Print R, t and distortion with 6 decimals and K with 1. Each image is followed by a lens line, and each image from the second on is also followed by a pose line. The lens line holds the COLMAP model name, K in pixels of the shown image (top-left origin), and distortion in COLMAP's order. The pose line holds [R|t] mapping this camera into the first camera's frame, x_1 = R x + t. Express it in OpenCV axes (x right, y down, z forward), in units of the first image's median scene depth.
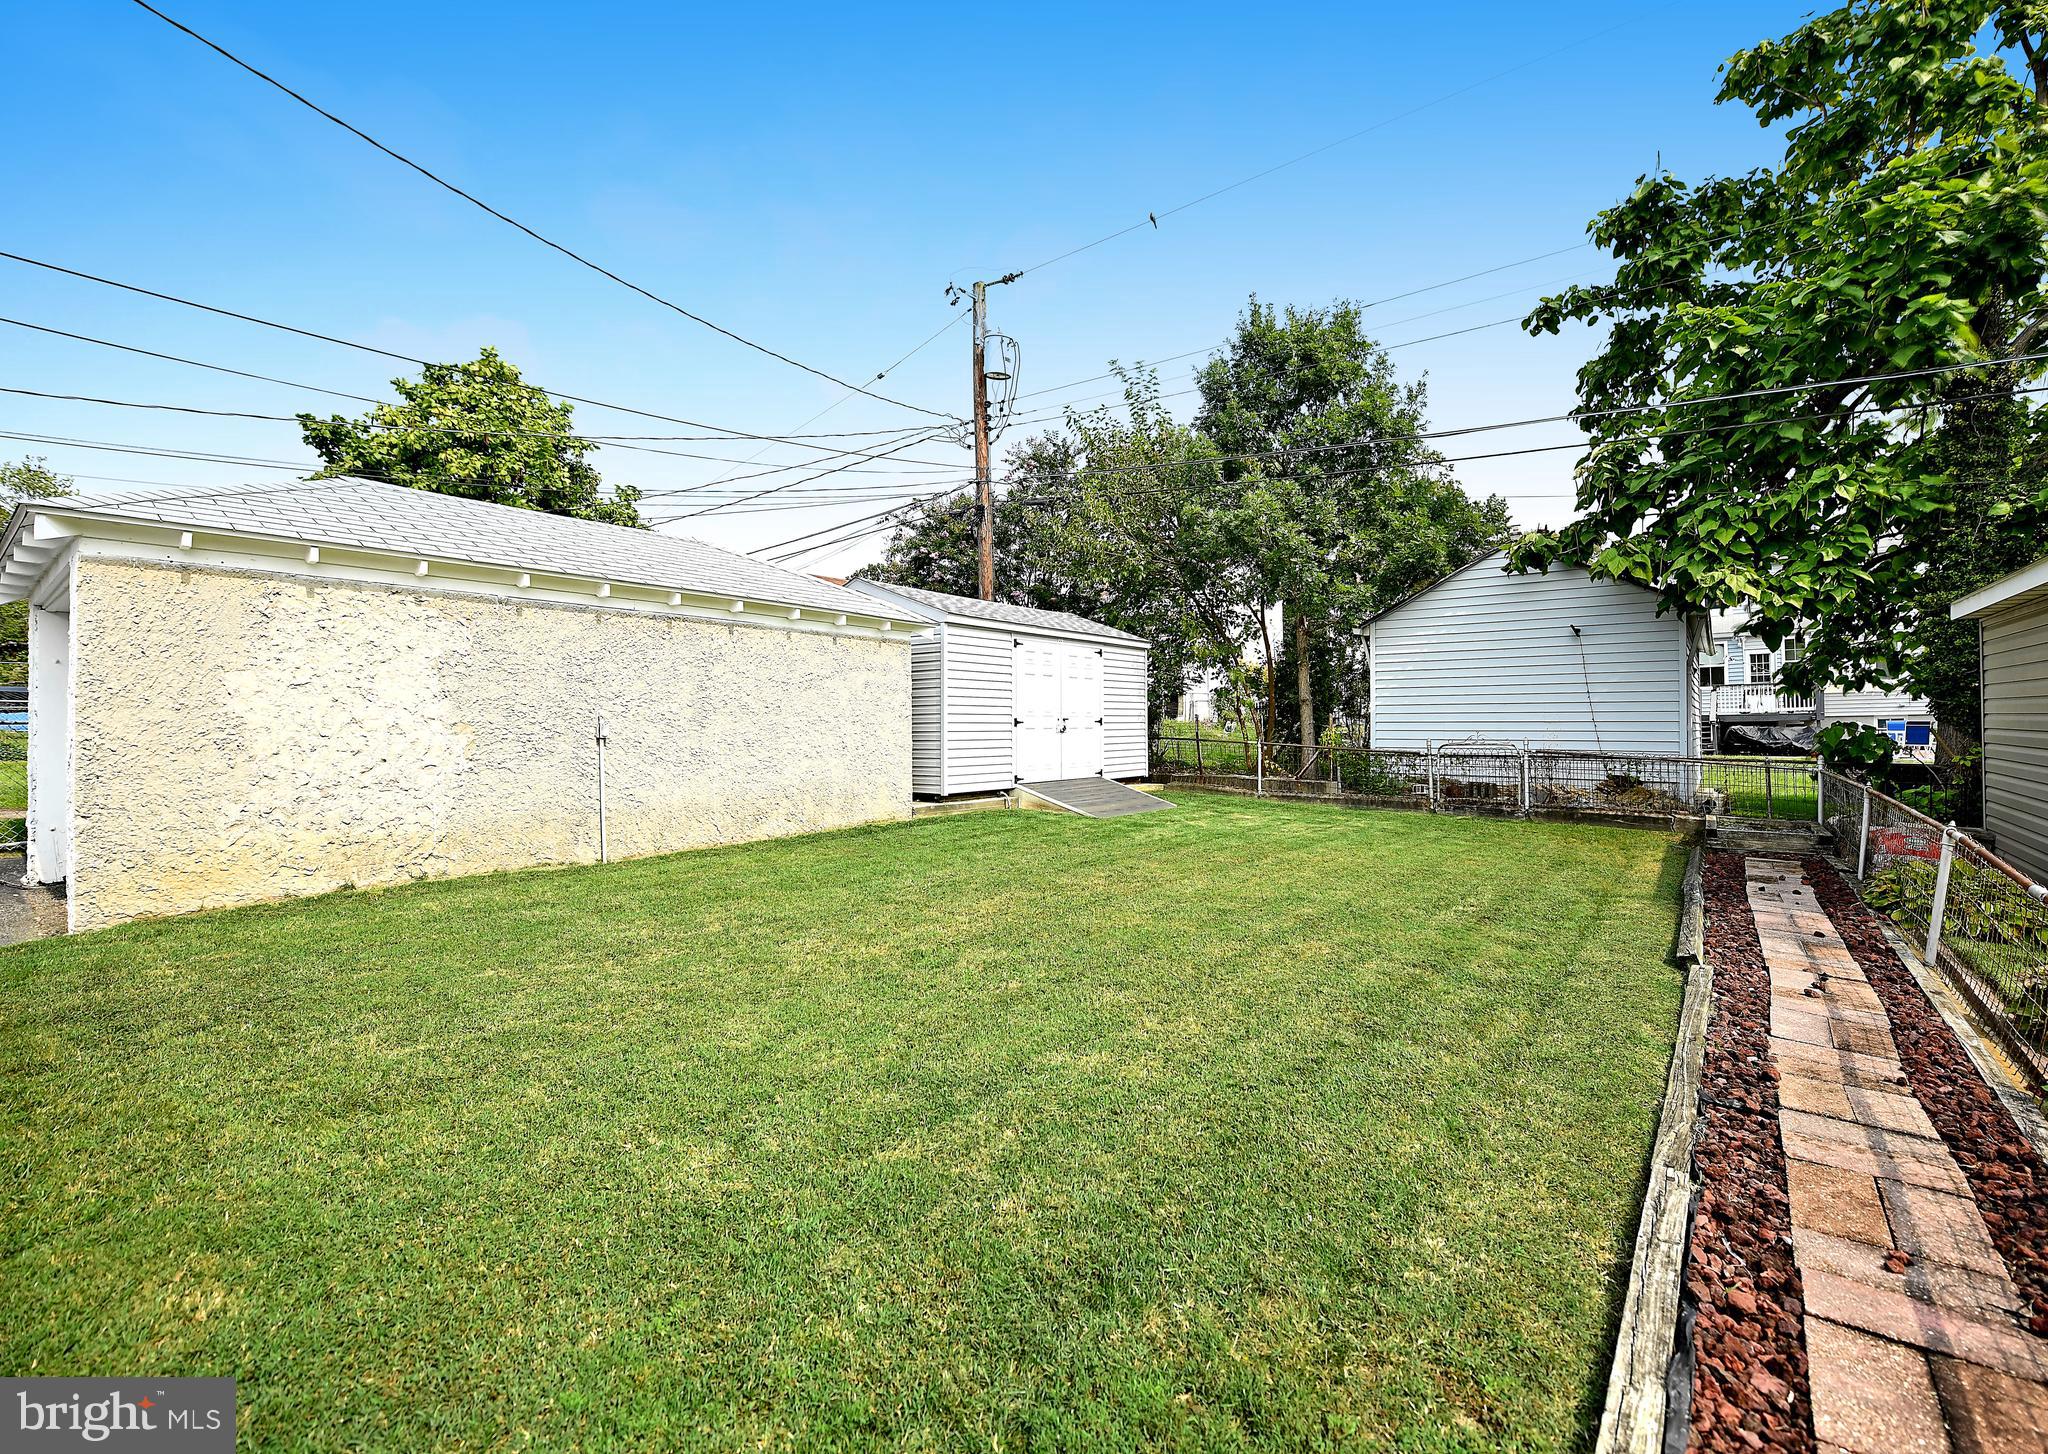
lens RADIAL K [[868.4, 0, 1088.5], [0, 868.4, 714.2], [0, 0, 1]] dist [-0.017769, -0.001224]
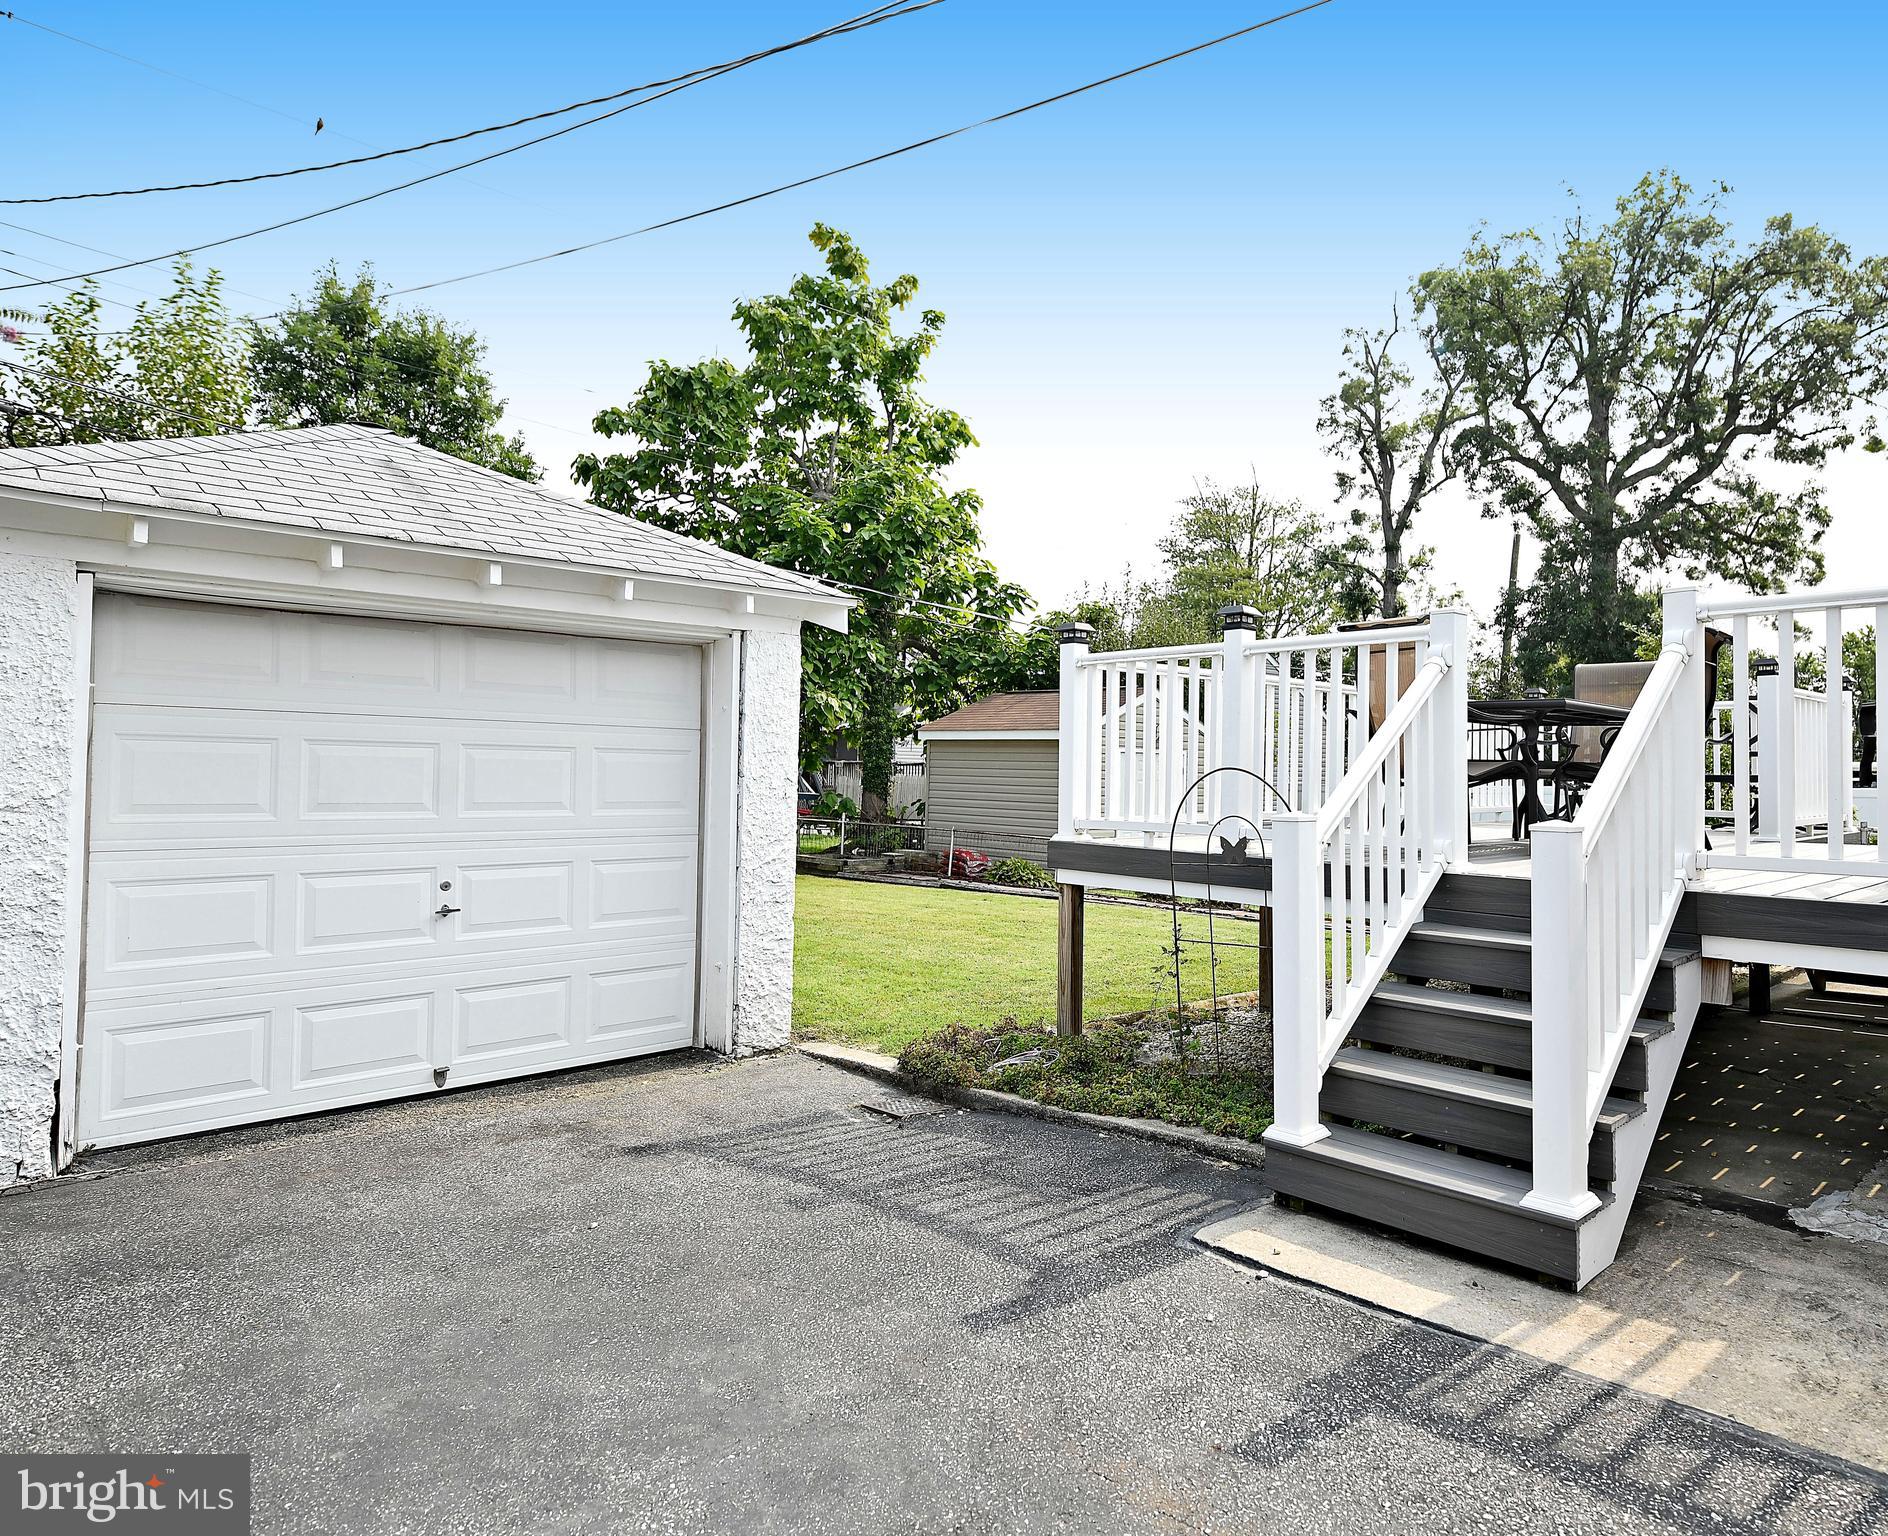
lens RADIAL K [[1164.0, 0, 1109.3], [0, 1164.0, 744.3], [0, 0, 1]] dist [-0.005580, -0.003226]
pose [[0.111434, 0.037077, 0.993080, -1.302675], [-0.031471, 0.998934, -0.033764, -0.022287], [-0.993273, -0.027490, 0.112483, 0.262244]]
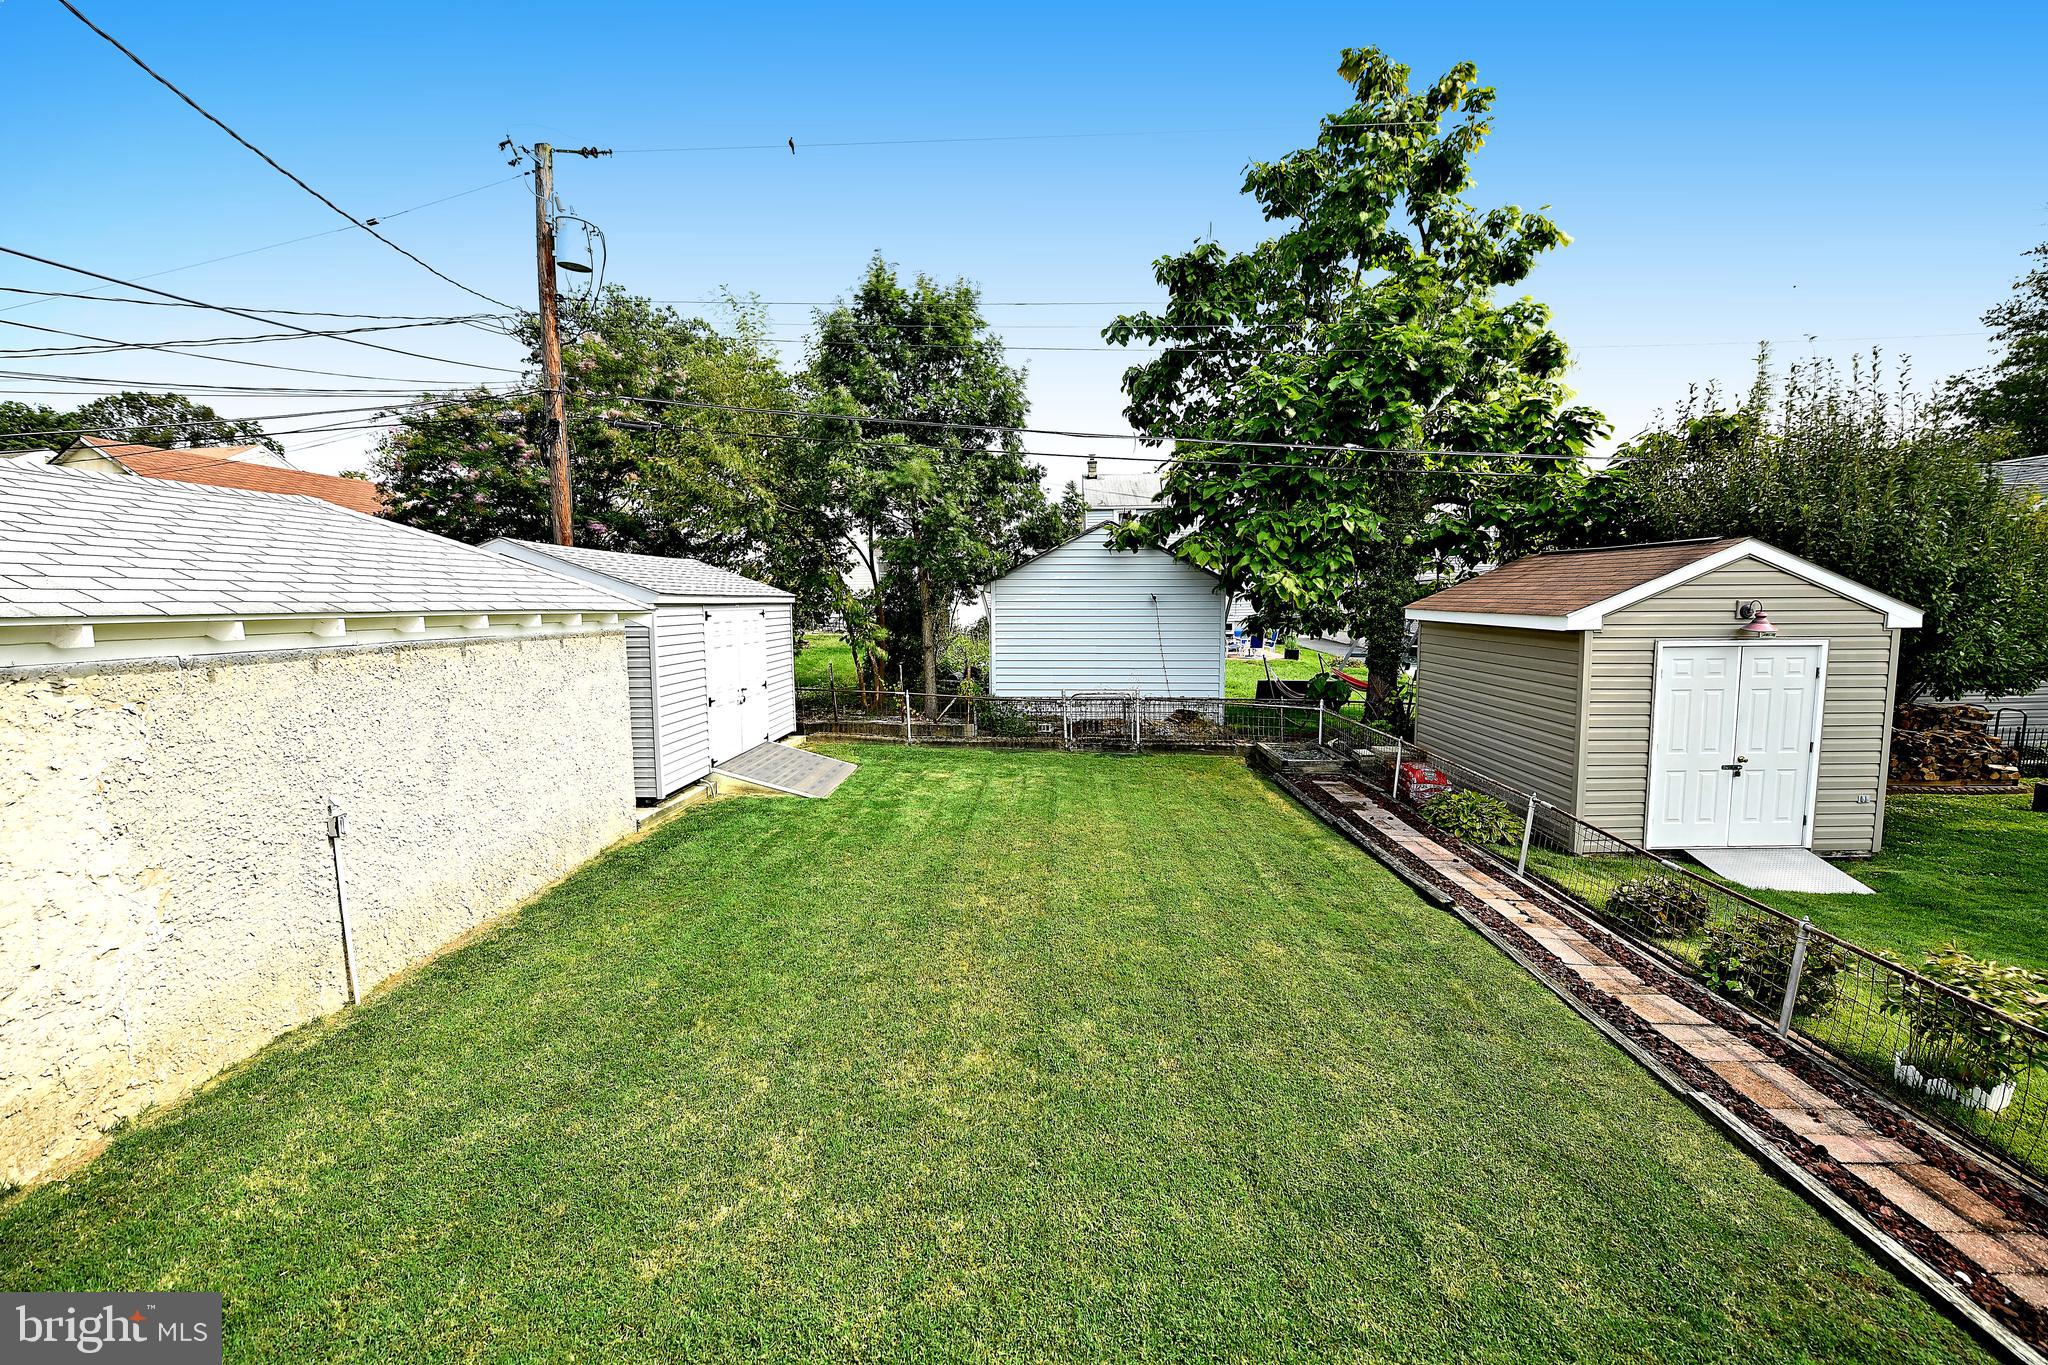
lens RADIAL K [[820.5, 0, 1030.5], [0, 820.5, 673.0], [0, 0, 1]] dist [-0.014338, -0.001990]
pose [[0.826232, -0.050702, 0.561043, -0.367277], [-0.003467, 0.995465, 0.095067, -0.134220], [-0.563319, -0.080492, 0.822310, 0.119777]]
